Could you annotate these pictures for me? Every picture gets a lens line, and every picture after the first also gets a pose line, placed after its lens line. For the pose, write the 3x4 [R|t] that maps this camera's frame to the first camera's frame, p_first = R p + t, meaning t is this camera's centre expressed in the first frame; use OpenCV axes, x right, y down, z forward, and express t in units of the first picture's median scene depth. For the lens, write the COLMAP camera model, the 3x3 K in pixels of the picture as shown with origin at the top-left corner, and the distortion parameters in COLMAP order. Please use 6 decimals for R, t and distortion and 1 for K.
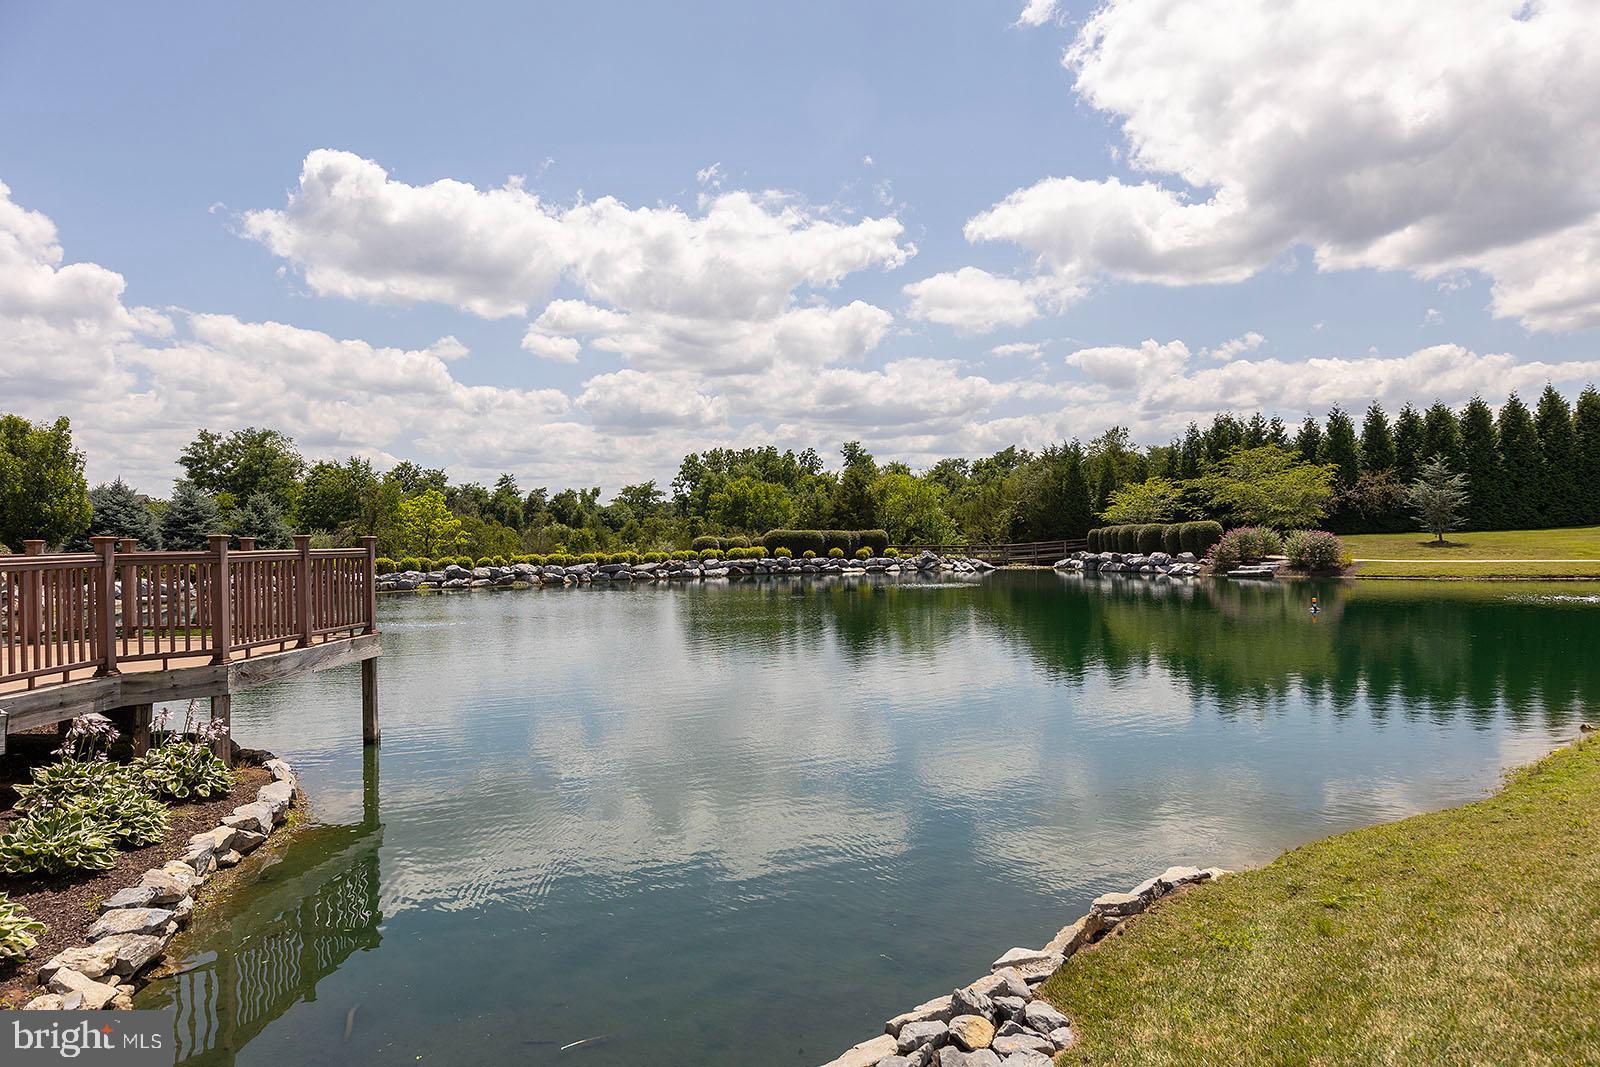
lens RADIAL K [[1104.7, 0, 800.0], [0, 1104.7, 533.5], [0, 0, 1]] dist [0.001430, 0.000697]
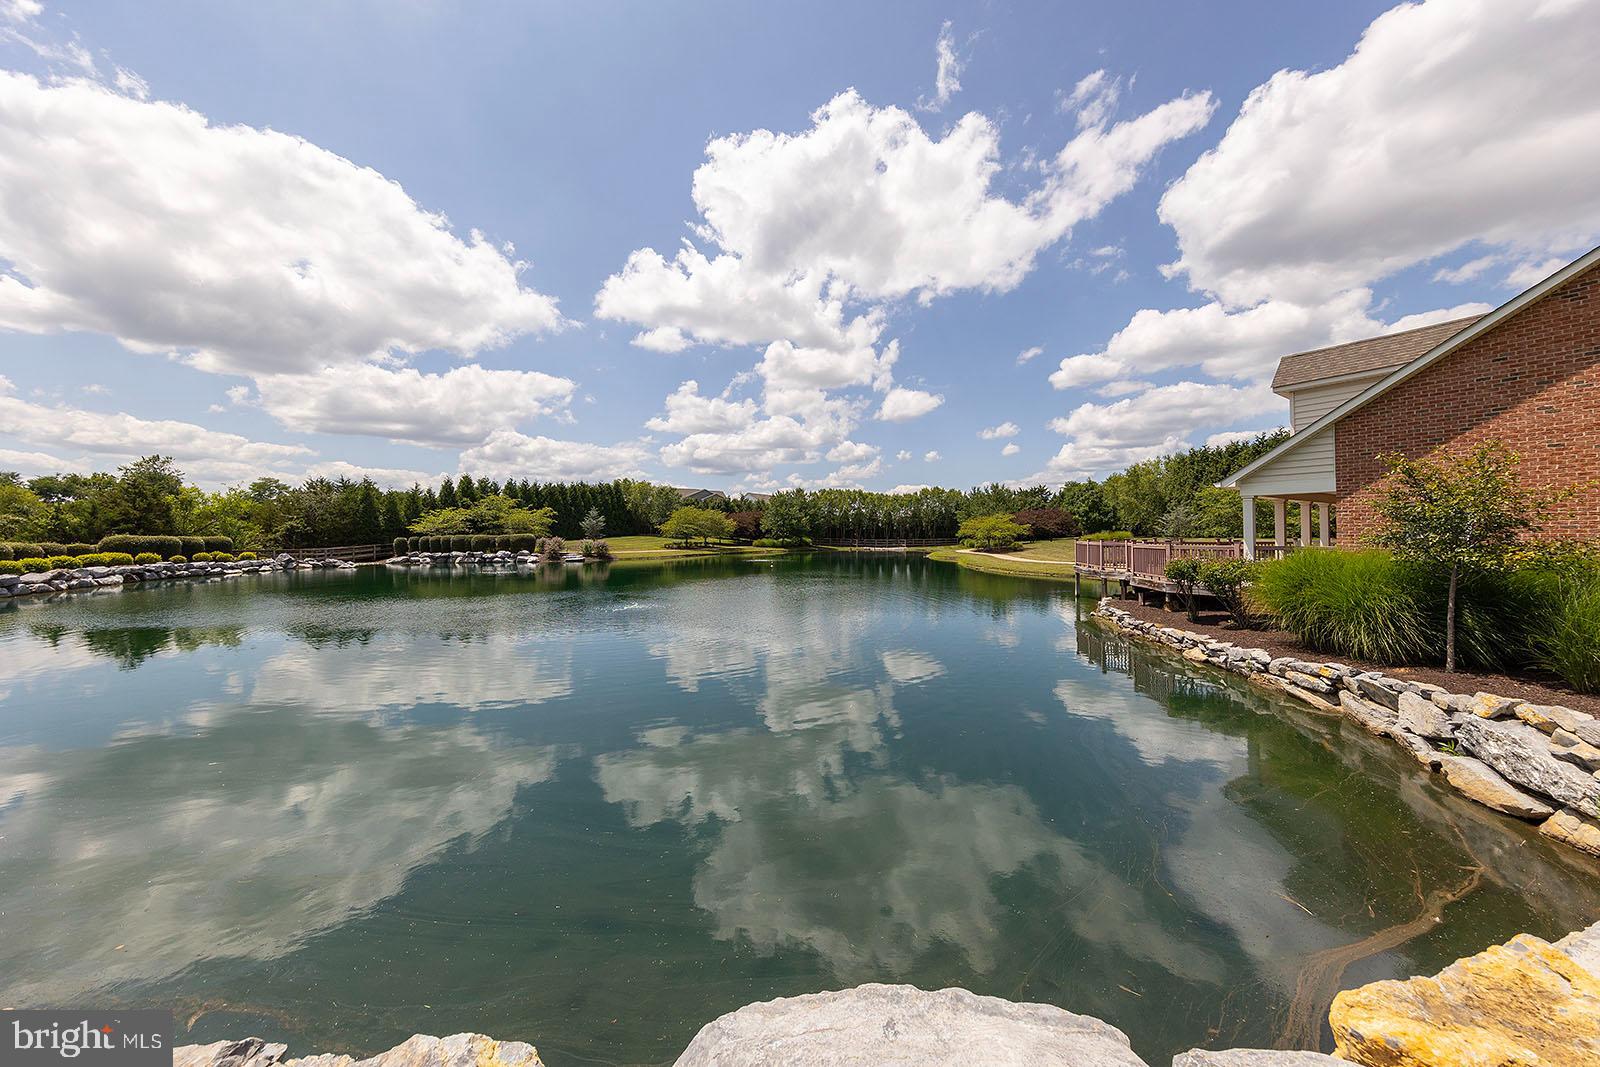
lens RADIAL K [[535.8, 0, 800.0], [0, 535.8, 533.5], [0, 0, 1]] dist [0.000589, 0.000032]
pose [[0.102509, 0.018950, 0.994552, -0.452726], [0.001092, 0.999816, -0.019163, 0.005382], [-0.994731, 0.003050, 0.102470, 0.382518]]
